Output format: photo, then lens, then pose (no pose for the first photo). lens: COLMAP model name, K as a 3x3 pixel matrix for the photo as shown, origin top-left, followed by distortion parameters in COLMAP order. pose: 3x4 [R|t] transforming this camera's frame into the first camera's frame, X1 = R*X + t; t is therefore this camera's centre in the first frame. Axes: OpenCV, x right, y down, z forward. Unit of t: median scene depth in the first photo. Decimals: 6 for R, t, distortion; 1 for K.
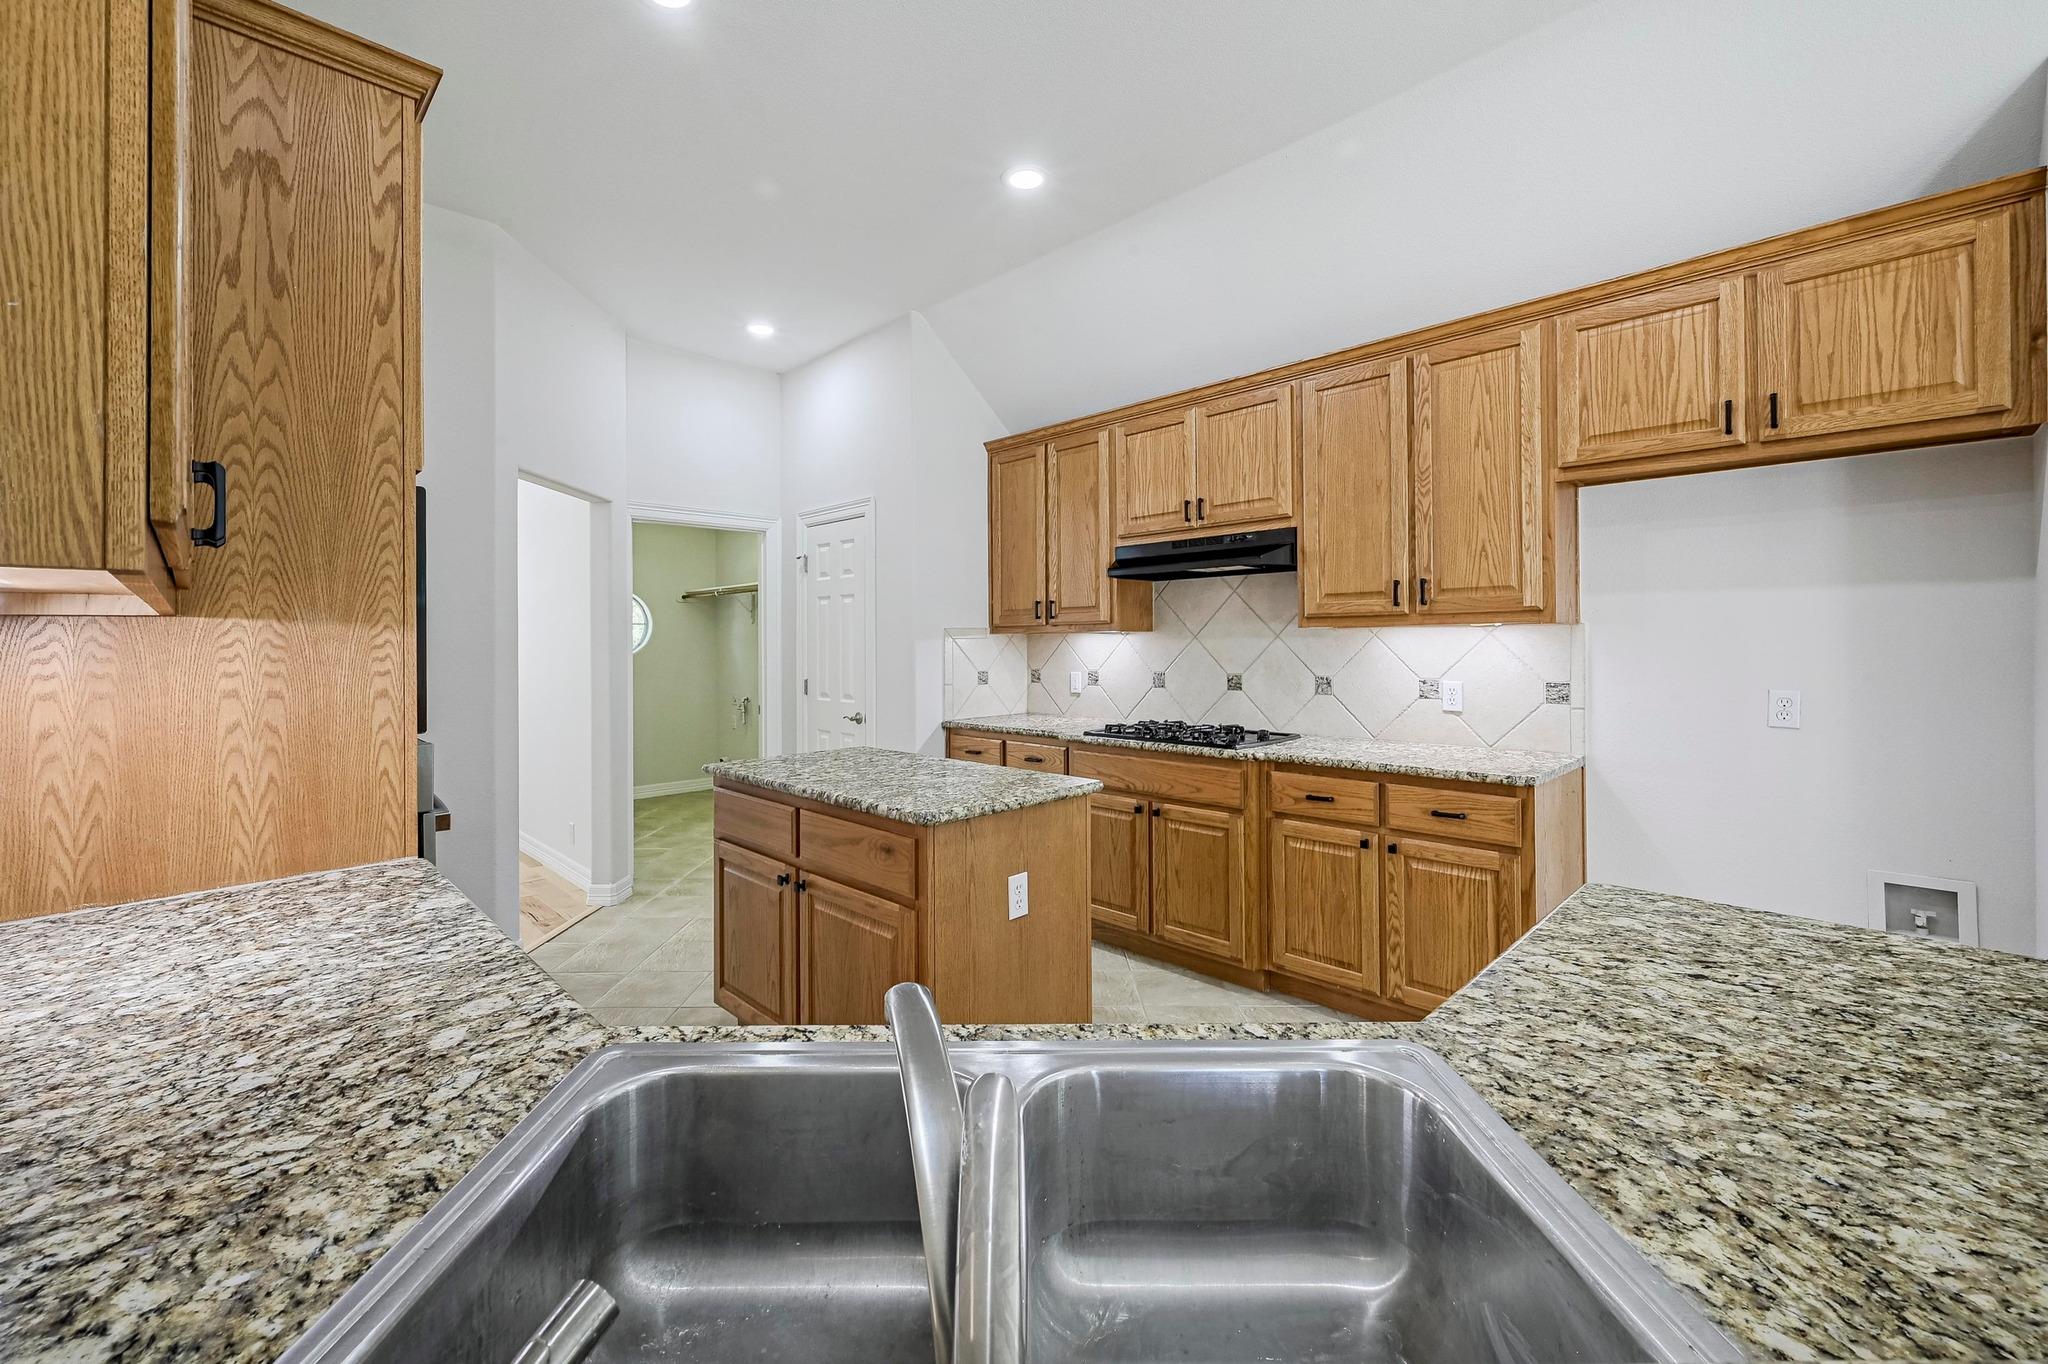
lens RADIAL K [[817.0, 0, 1017.7], [0, 817.0, 644.3], [0, 0, 1]] dist [0.000206, 0.000052]
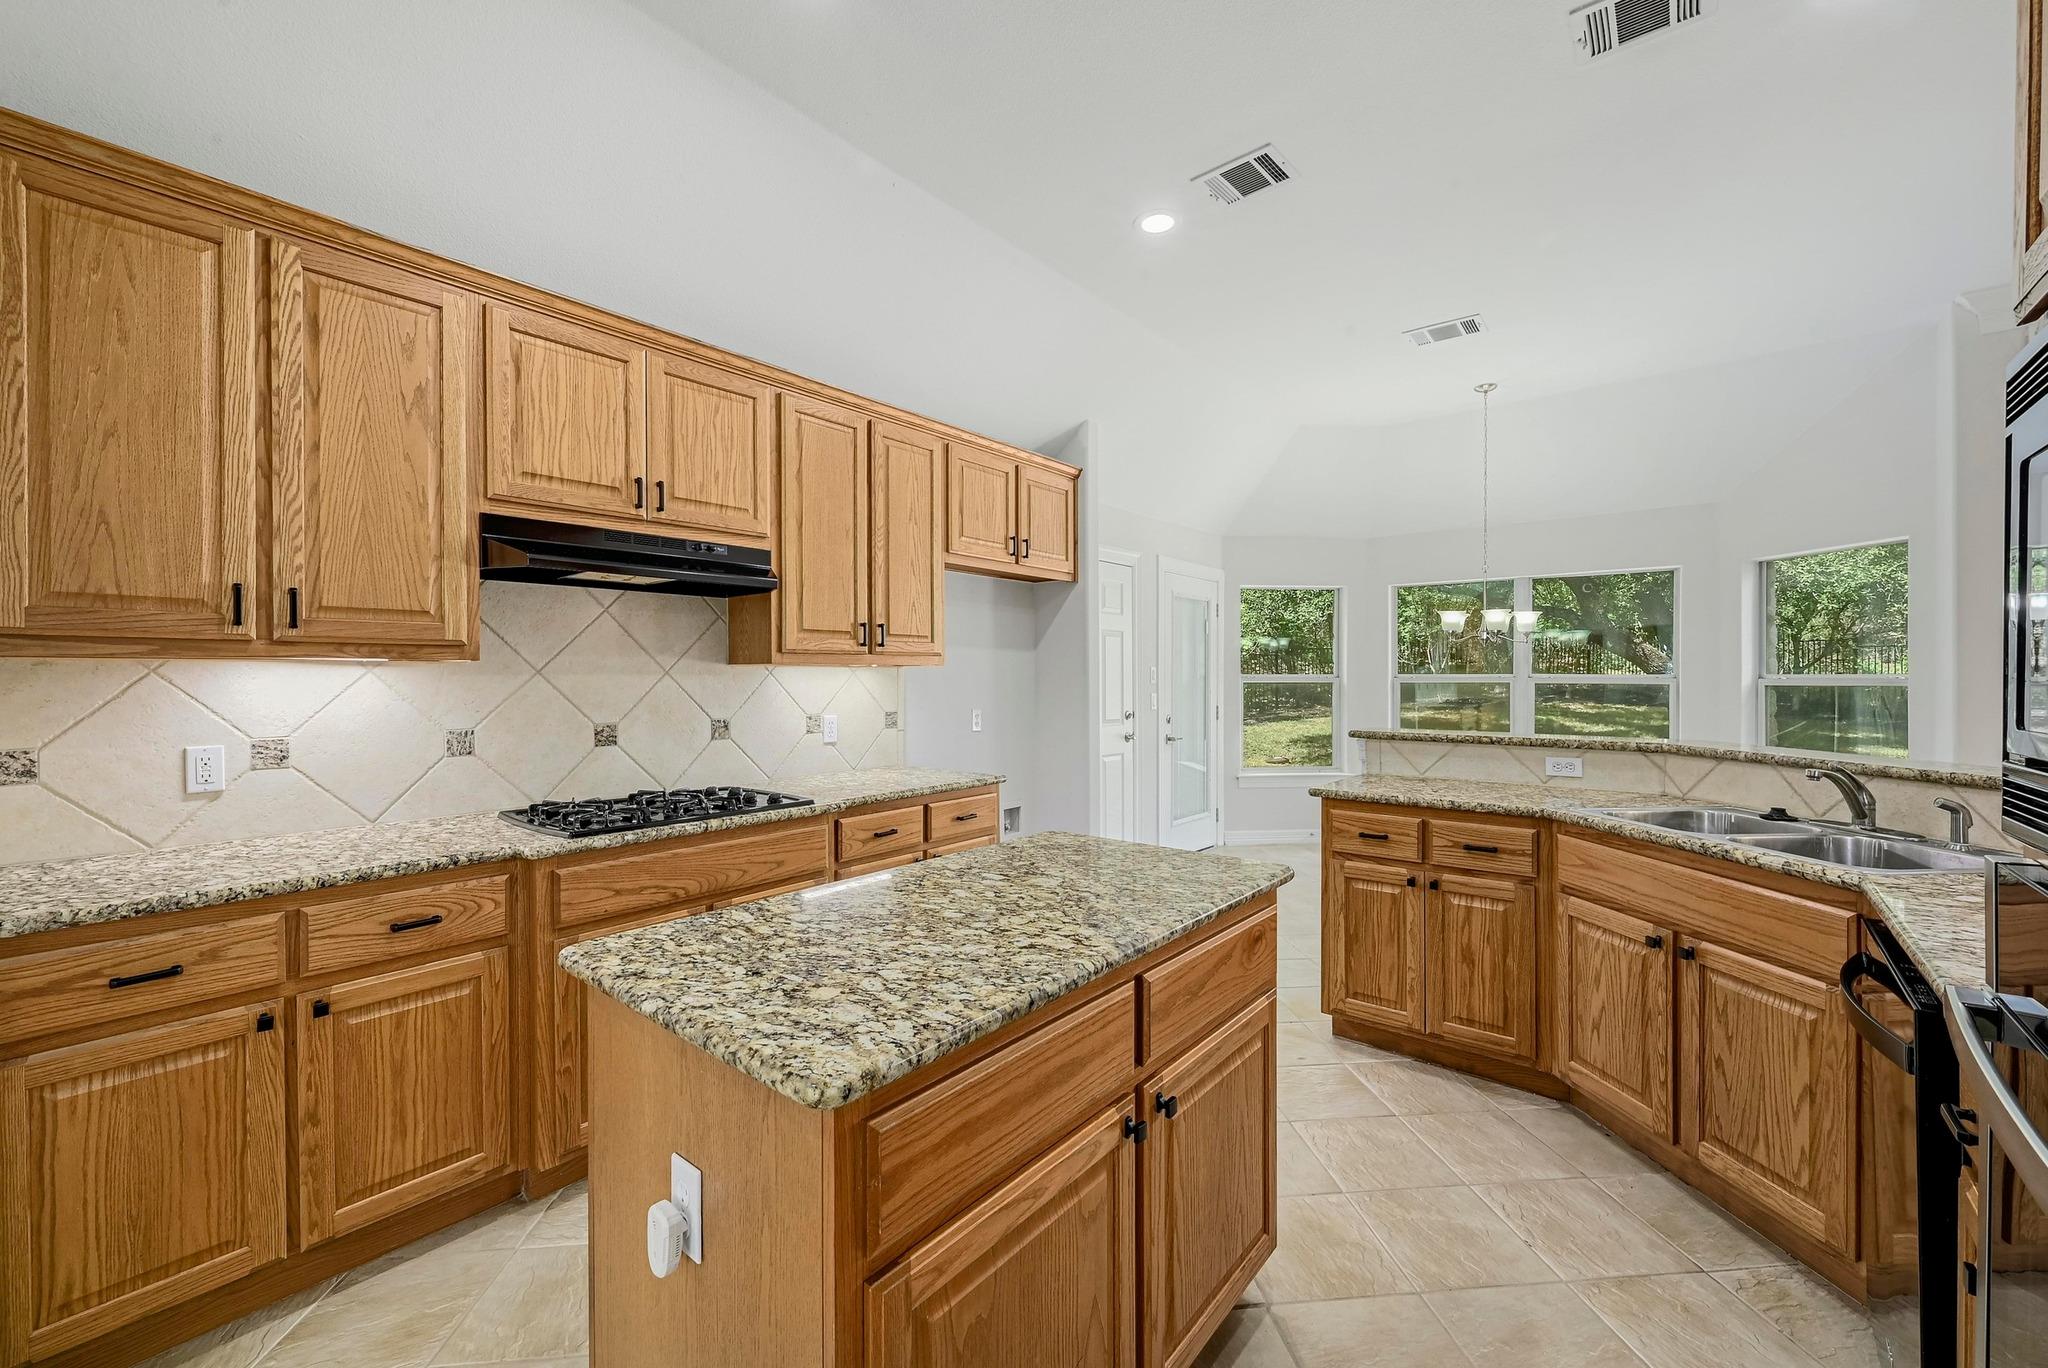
lens RADIAL K [[828.4, 0, 1024.0], [0, 828.4, 684.0], [0, 0, 1]] dist [-0.002330, -0.000229]
pose [[-0.097909, -0.001636, 0.995194, -0.561805], [0.003798, 0.999991, 0.002018, 0.001006], [-0.995188, 0.003977, -0.097902, 0.780940]]
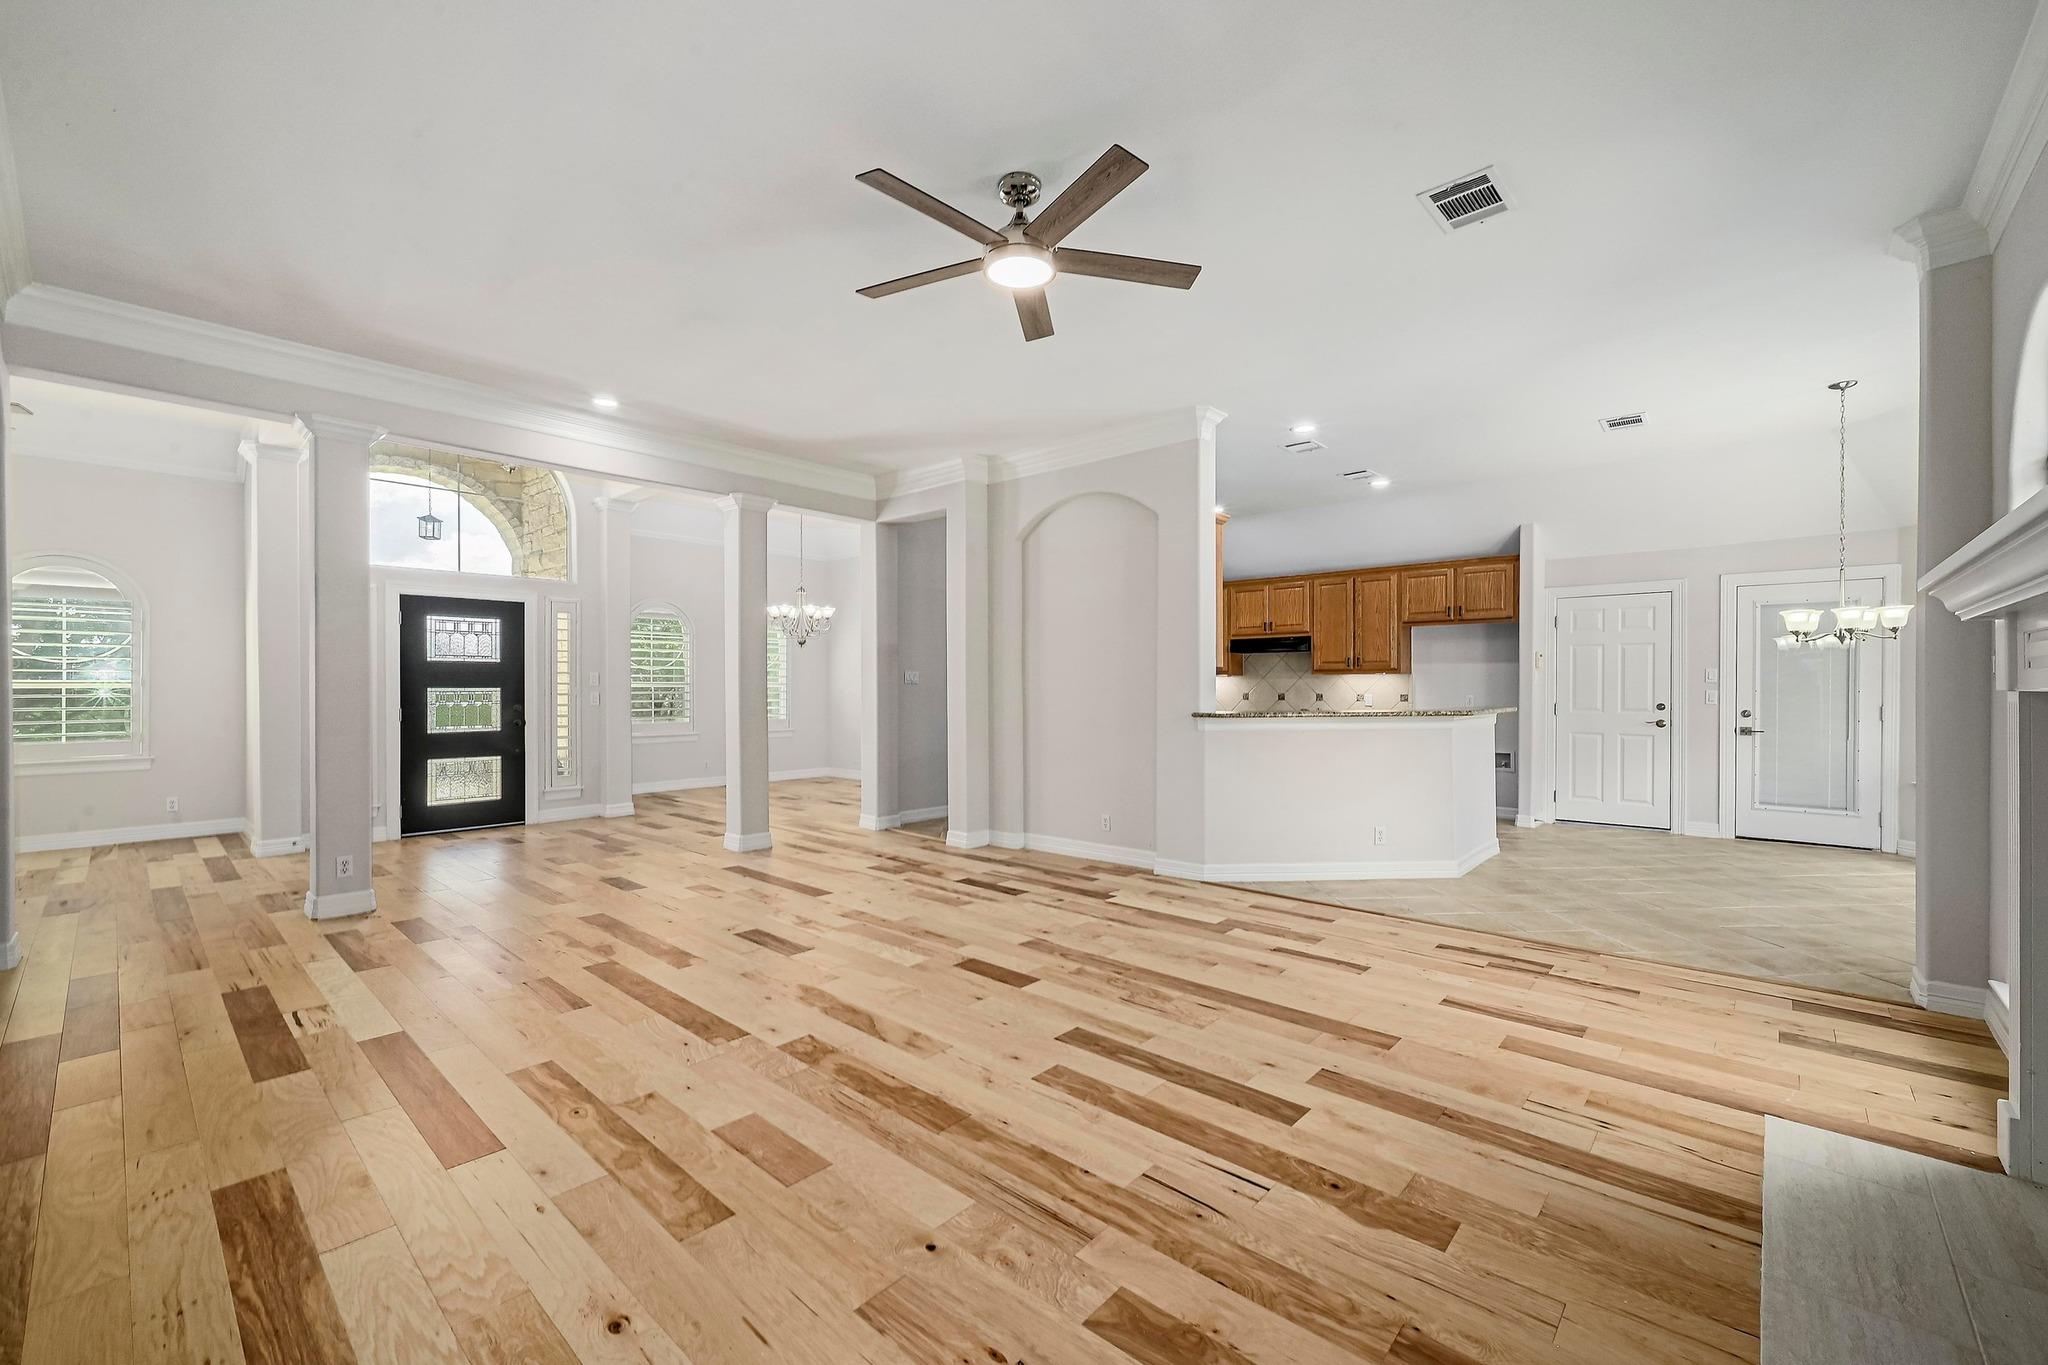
lens RADIAL K [[807.1, 0, 1017.5], [0, 807.1, 691.9], [0, 0, 1]] dist [-0.002078, -0.000256]
pose [[0.997976, 0.003335, 0.063505, -0.731689], [-0.003839, 0.999962, 0.007813, 0.017983], [-0.063476, -0.008041, 0.997951, -1.461221]]
